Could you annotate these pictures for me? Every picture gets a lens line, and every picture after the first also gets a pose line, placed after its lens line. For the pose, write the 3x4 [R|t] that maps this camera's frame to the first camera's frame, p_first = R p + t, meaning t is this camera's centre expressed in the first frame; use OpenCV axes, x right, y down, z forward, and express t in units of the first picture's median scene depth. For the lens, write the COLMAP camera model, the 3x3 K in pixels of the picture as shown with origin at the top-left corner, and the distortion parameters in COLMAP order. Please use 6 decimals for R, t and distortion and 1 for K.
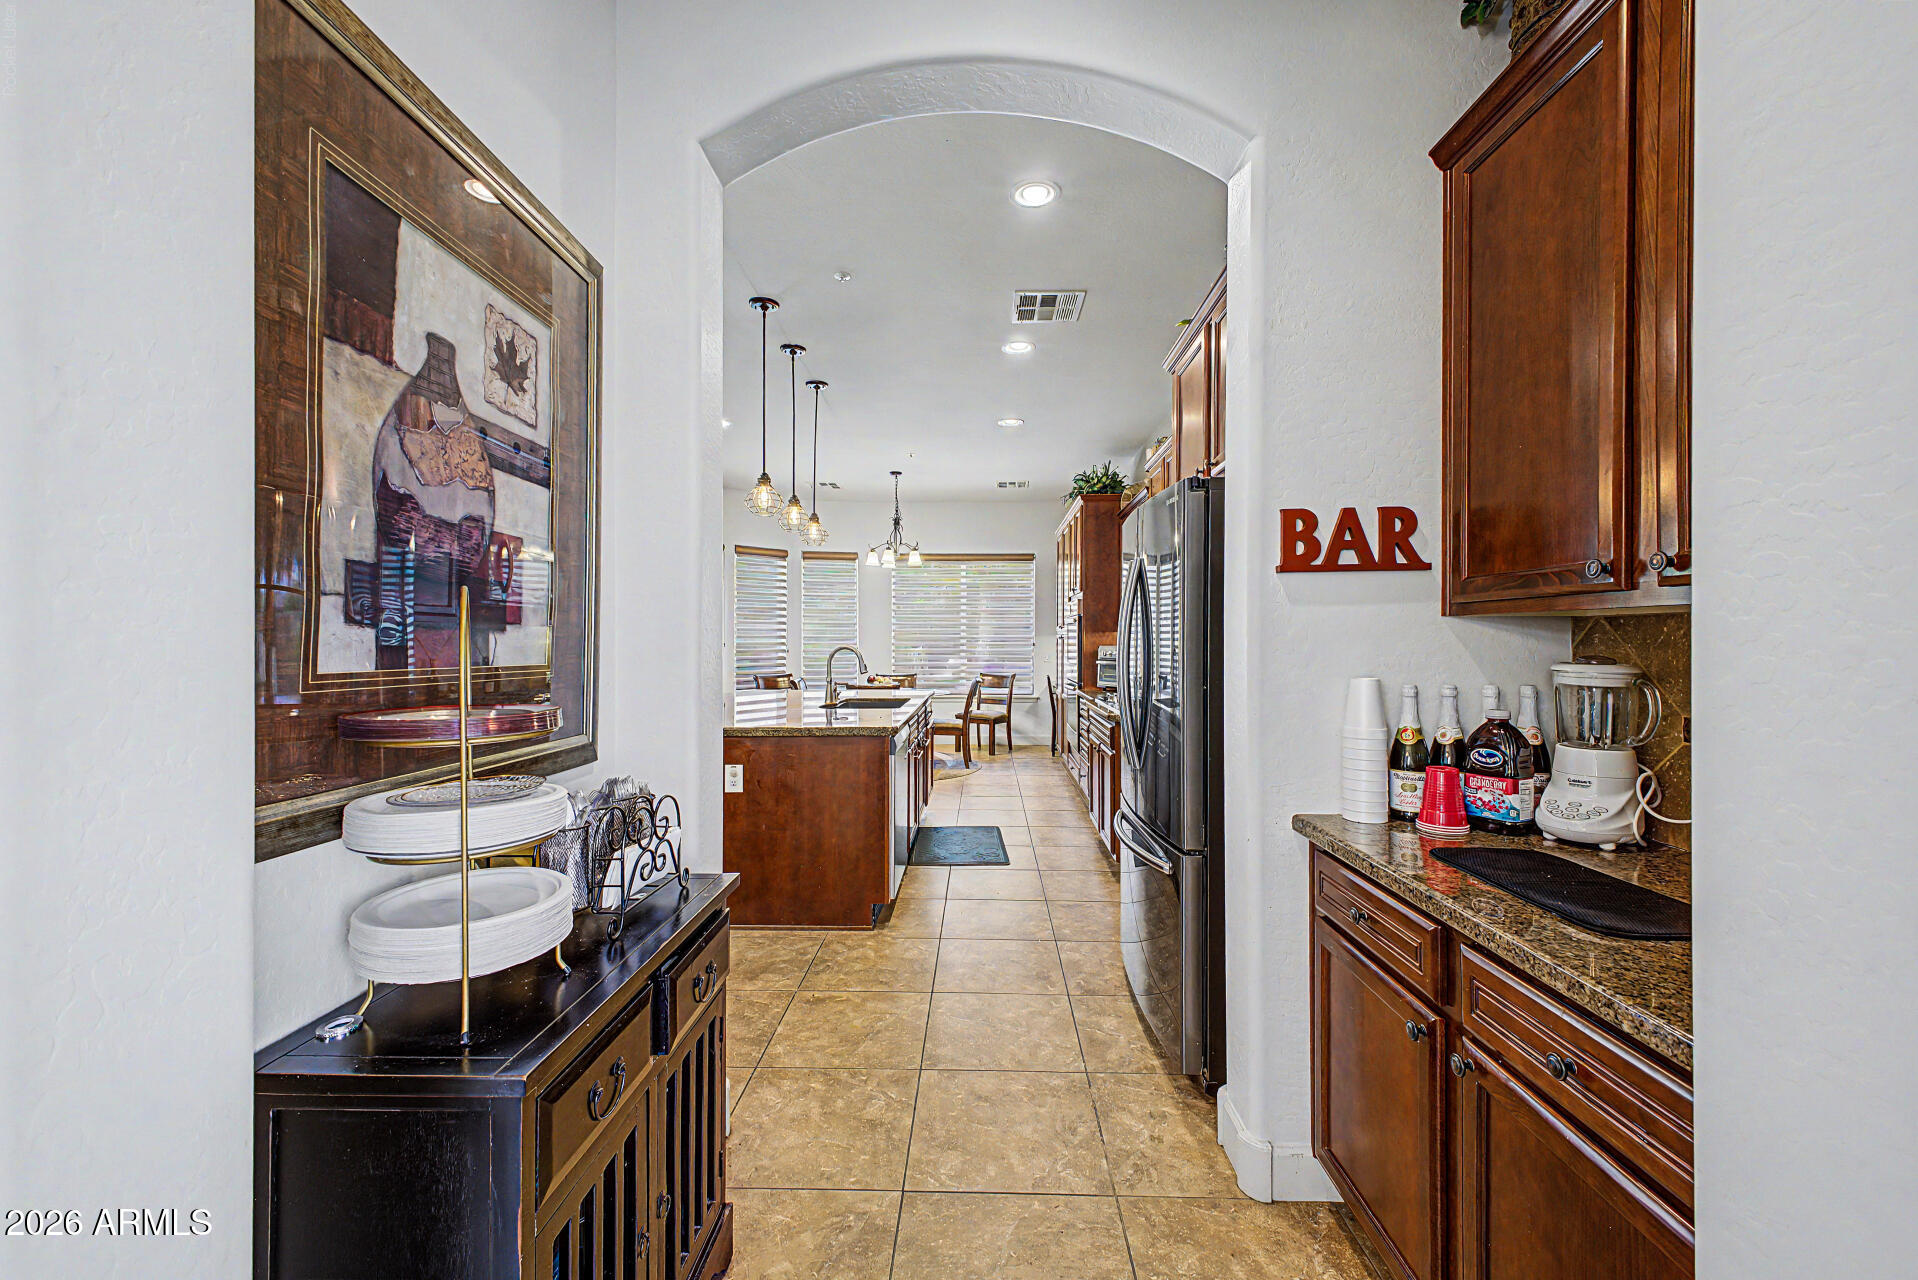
lens RADIAL K [[765.0, 0, 962.1], [0, 765.0, 633.3], [0, 0, 1]] dist [0.013814, -0.000027]
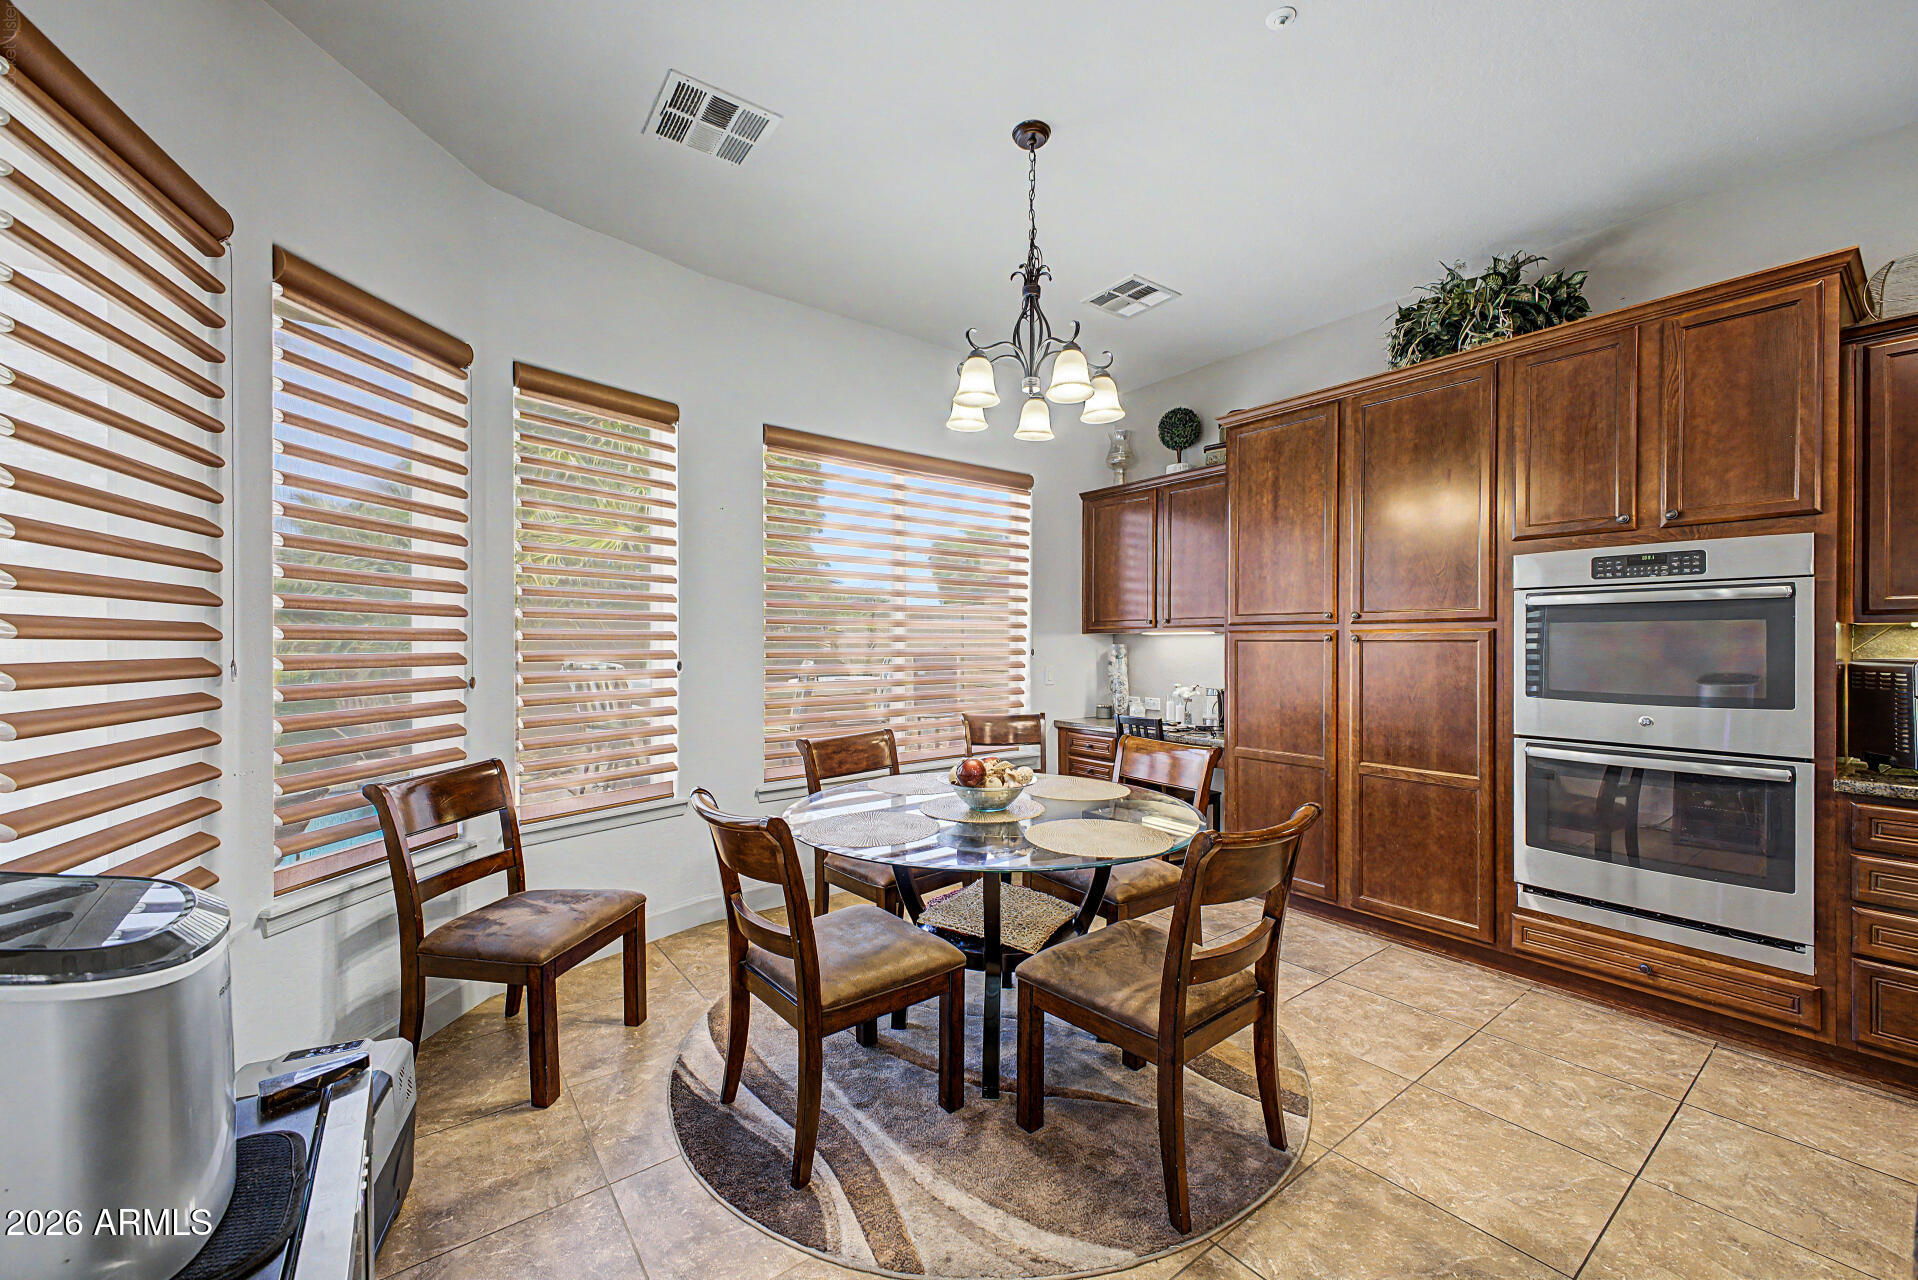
lens RADIAL K [[777.5, 0, 959.0], [0, 777.5, 640.0], [0, 0, 1]] dist [0.012249, -0.000055]
pose [[0.771773, 0.001190, 0.635897, -0.301681], [-0.005568, 0.999973, 0.004887, 0.006323], [-0.635874, -0.007313, 0.771759, 0.702770]]
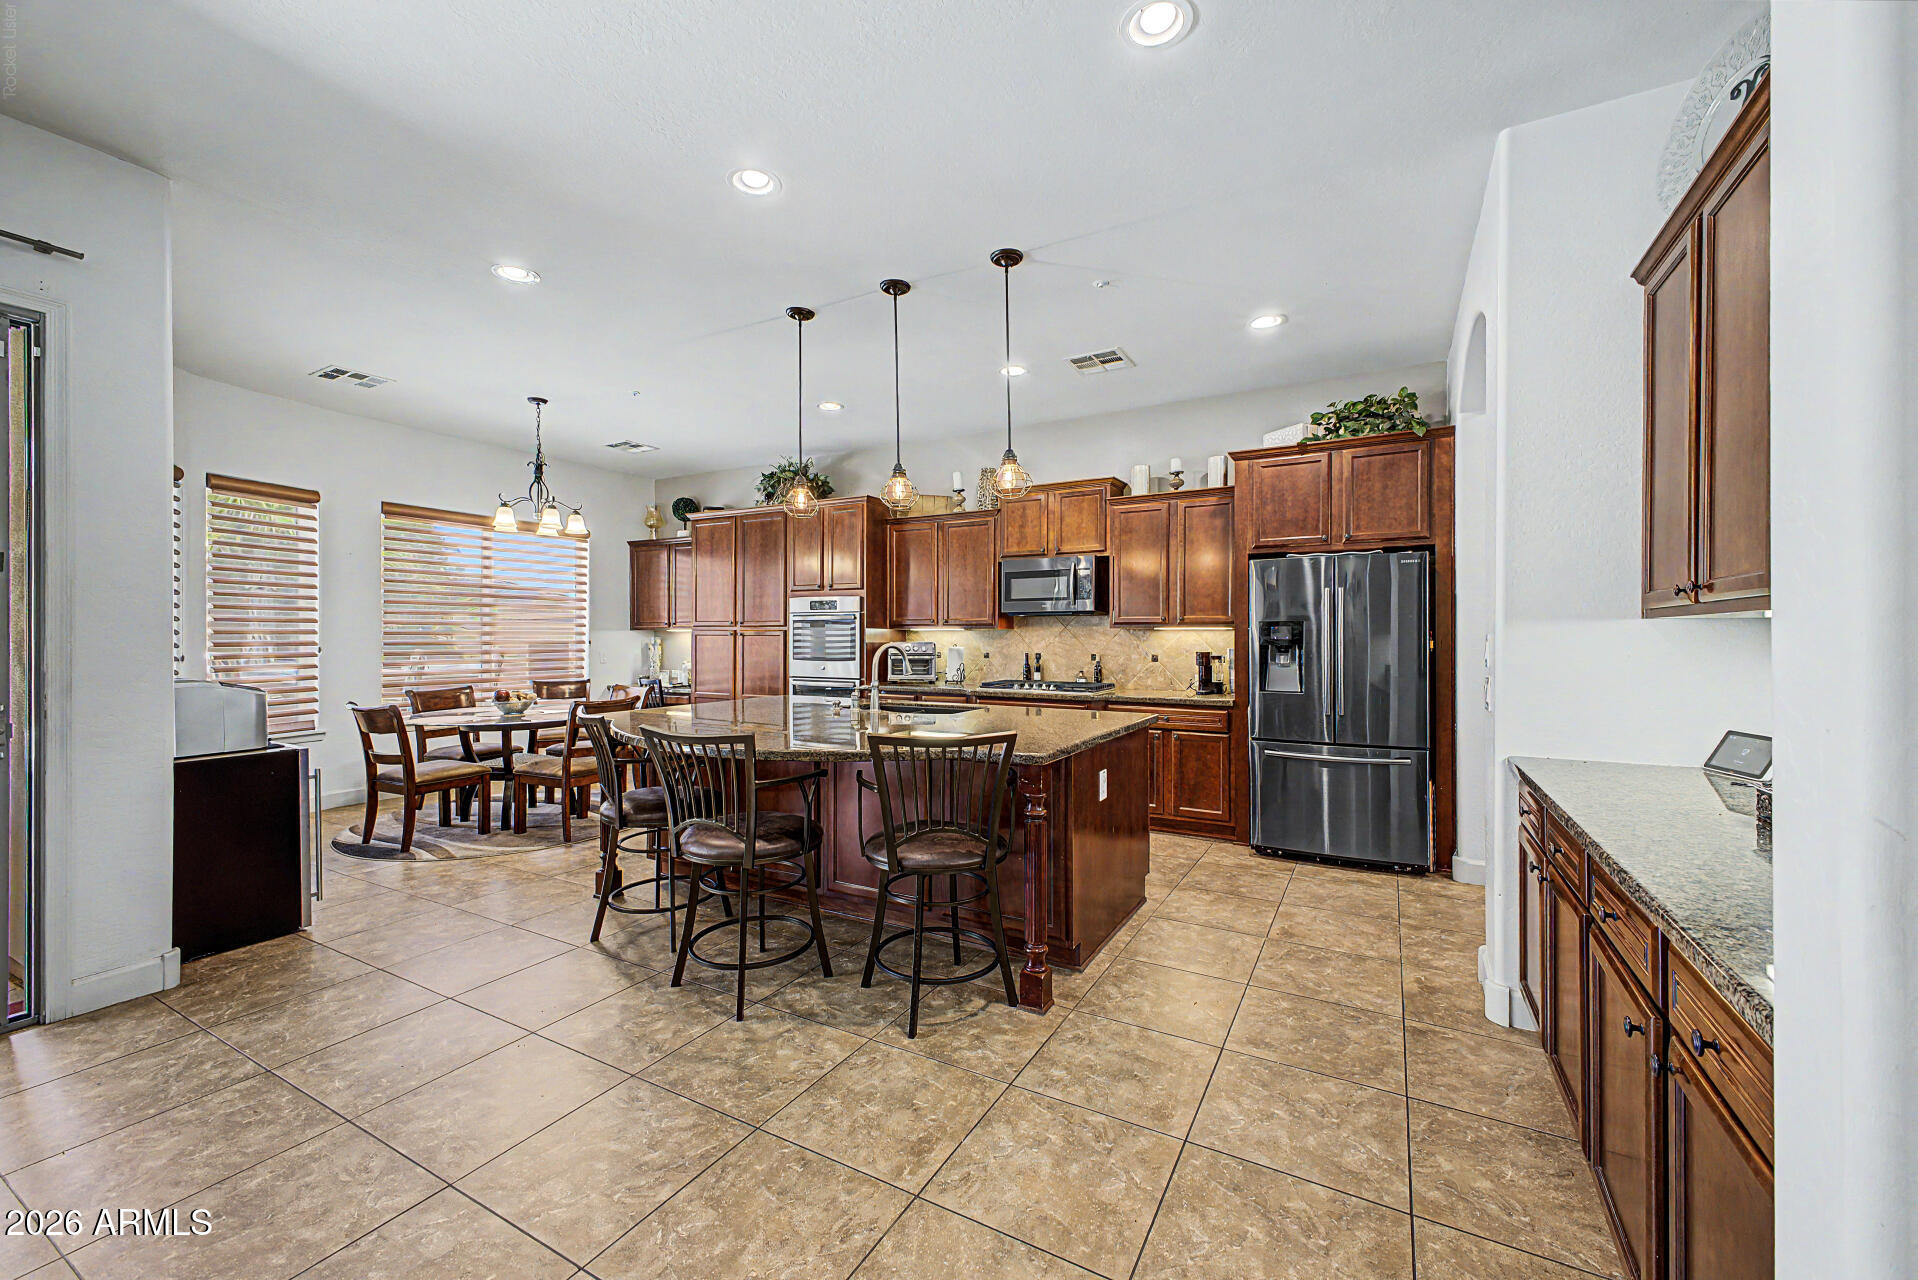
lens RADIAL K [[765.0, 0, 962.1], [0, 765.0, 633.3], [0, 0, 1]] dist [0.013814, -0.000027]
pose [[0.458300, 0.002806, 0.888793, -0.500213], [-0.009558, 0.999953, 0.001771, 0.001555], [-0.888746, -0.009307, 0.458305, 0.299313]]
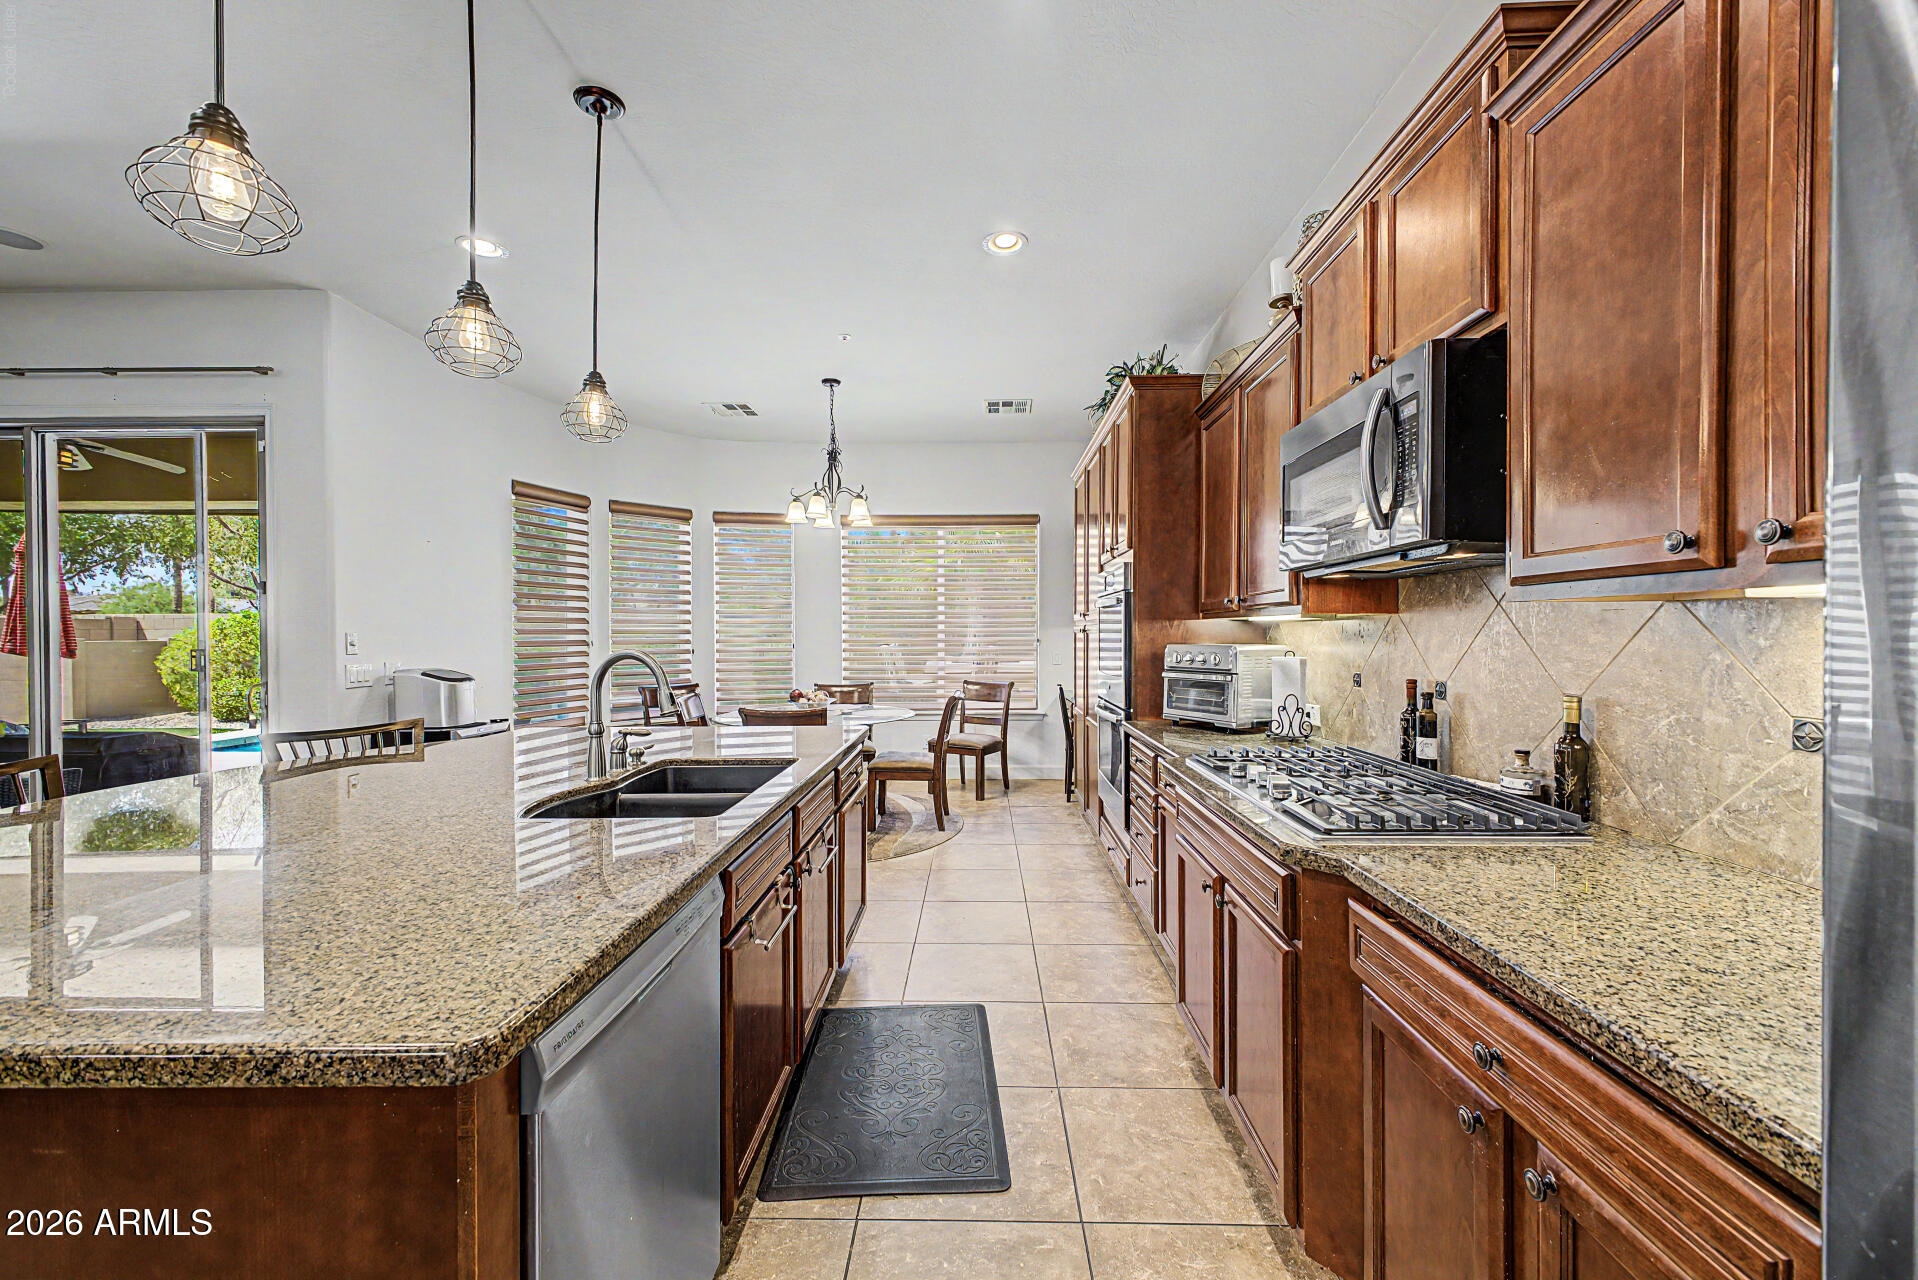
lens RADIAL K [[777.5, 0, 959.0], [0, 777.5, 640.0], [0, 0, 1]] dist [0.012249, -0.000055]
pose [[0.999984, -0.004590, 0.003361, 0.018682], [0.004534, 0.999855, 0.016444, 0.001998], [-0.003436, -0.016428, 0.999859, 0.303213]]
